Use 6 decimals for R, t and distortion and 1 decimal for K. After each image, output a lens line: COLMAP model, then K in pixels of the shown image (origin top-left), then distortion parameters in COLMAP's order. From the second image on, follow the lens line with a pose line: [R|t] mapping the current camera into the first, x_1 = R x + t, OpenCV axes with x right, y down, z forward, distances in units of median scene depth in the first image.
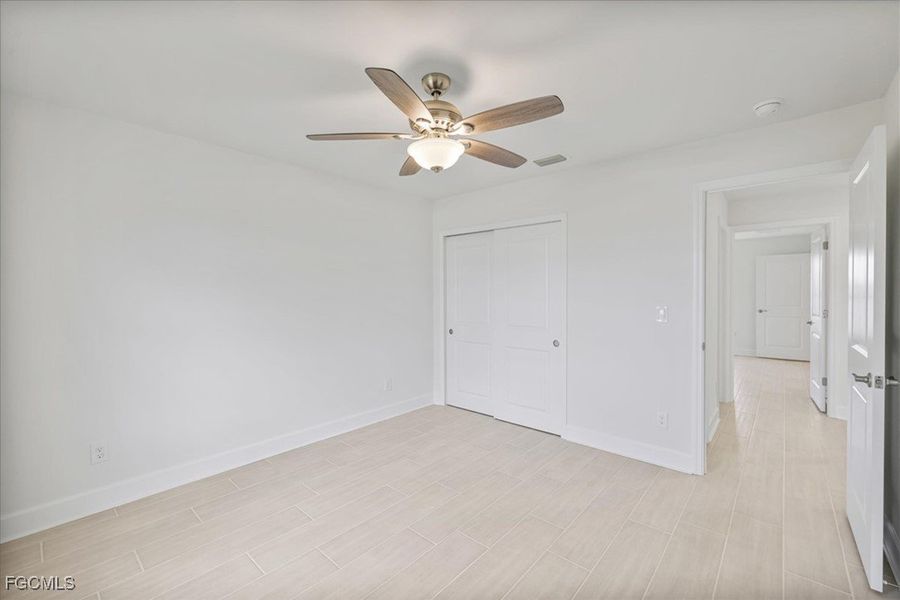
lens RADIAL K [[373.2, 0, 455.3], [0, 373.2, 294.6], [0, 0, 1]] dist [-0.009027, 0.000511]
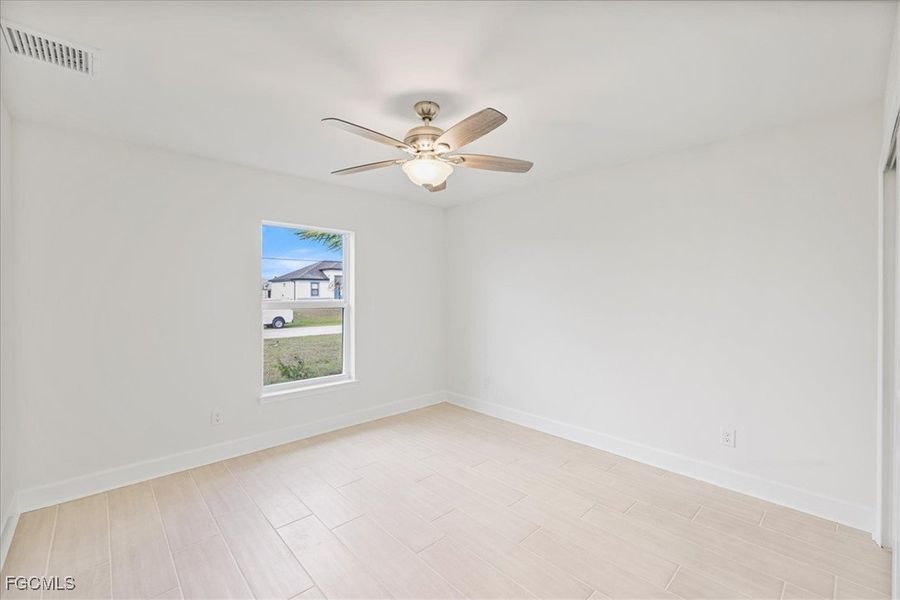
lens RADIAL K [[373.2, 0, 447.5], [0, 373.2, 296.2], [0, 0, 1]] dist [-0.009027, 0.000511]
pose [[-0.082367, 0.016665, -0.996463, 0.798344], [-0.011630, 0.999776, 0.017682, -0.021081], [0.996534, 0.013045, -0.082154, 0.872282]]
